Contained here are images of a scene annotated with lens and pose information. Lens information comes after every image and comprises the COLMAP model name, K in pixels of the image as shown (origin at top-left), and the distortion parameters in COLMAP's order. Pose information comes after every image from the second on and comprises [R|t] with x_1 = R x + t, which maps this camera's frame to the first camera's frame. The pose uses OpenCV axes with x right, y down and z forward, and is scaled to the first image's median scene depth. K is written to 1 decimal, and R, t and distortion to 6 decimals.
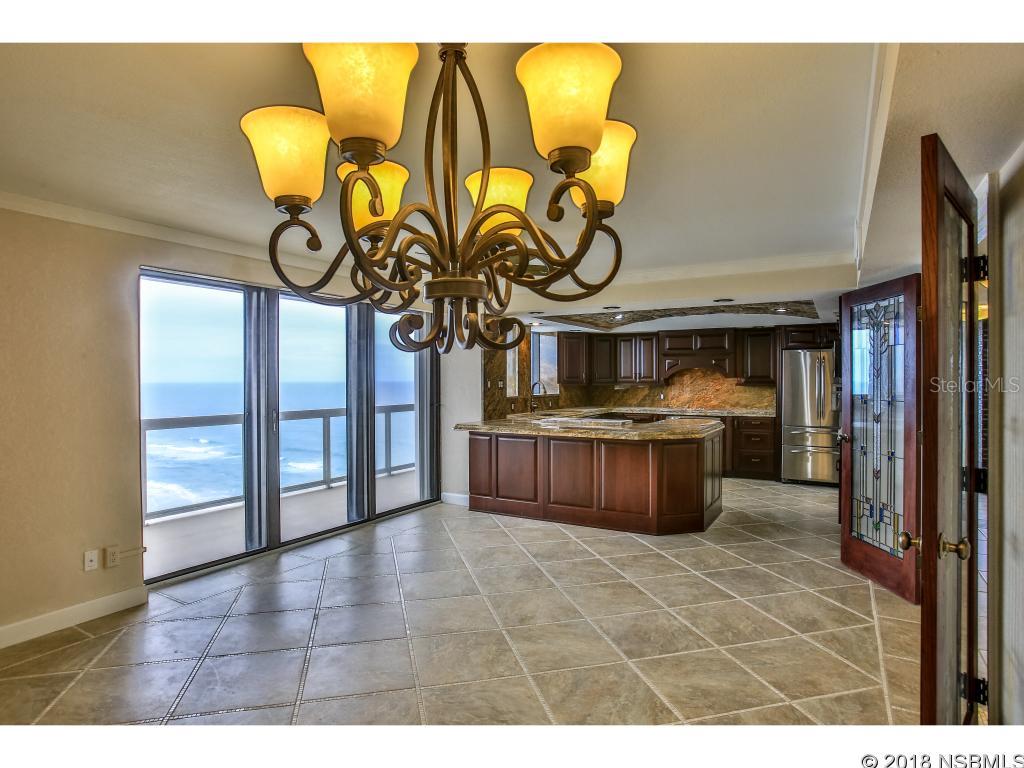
lens RADIAL K [[558.1, 0, 491.5], [0, 558.1, 386.2], [0, 0, 1]] dist [-0.112839, 0.086901]
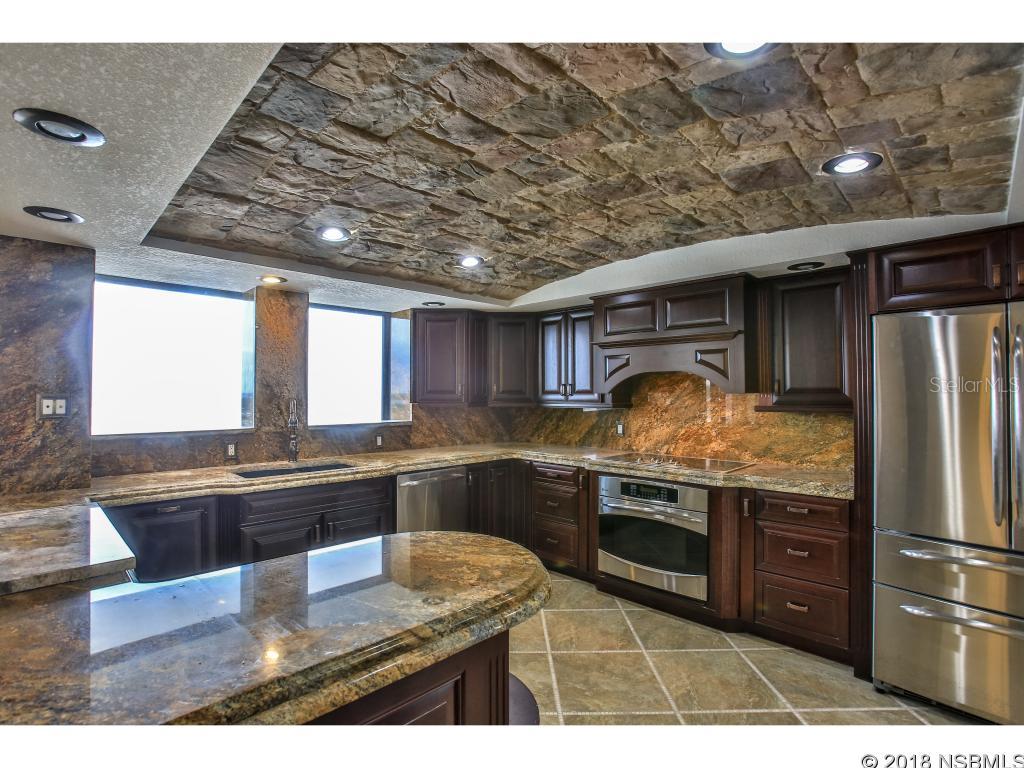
lens RADIAL K [[494.5, 0, 512.0], [0, 494.5, 384.0], [0, 0, 1]] dist [-0.080075, 0.032470]
pose [[0.976200, -0.002666, -0.216855, 0.338152], [-0.002830, 0.999683, -0.025031, -0.012256], [0.216853, 0.025049, 0.975883, 0.582041]]
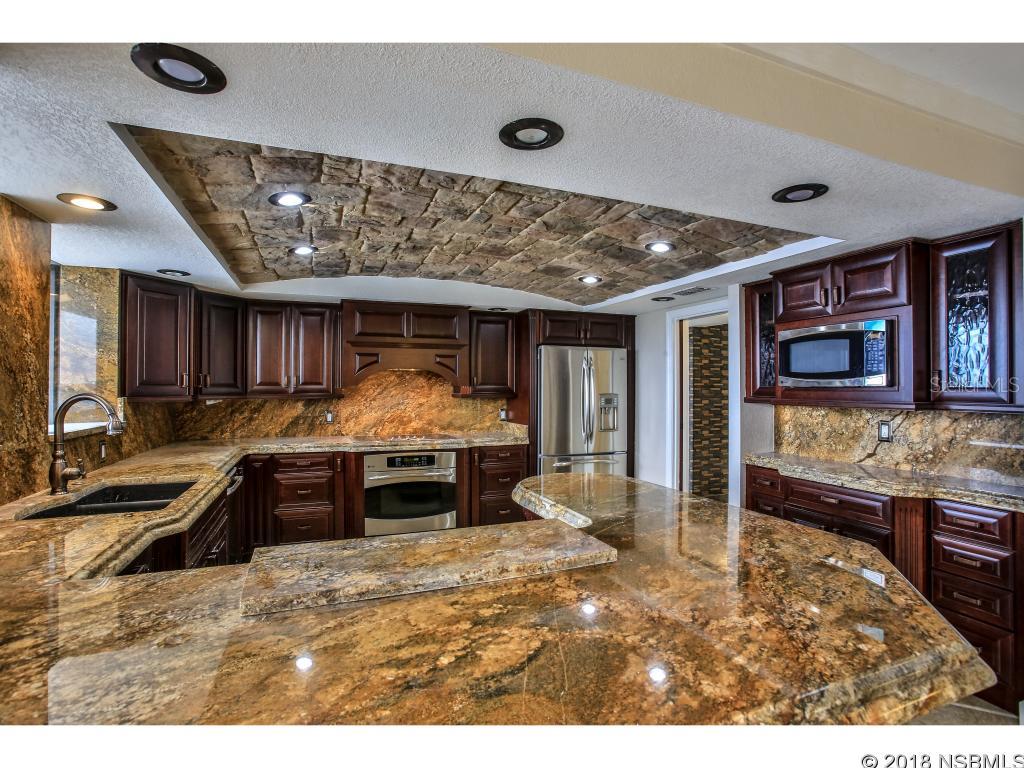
lens RADIAL K [[494.5, 0, 512.0], [0, 494.5, 384.0], [0, 0, 1]] dist [-0.080075, 0.032470]
pose [[0.589543, 0.009634, 0.807680, 0.014770], [0.001224, 0.999917, -0.012820, -0.009644], [-0.807736, 0.008547, 0.589482, 0.602020]]
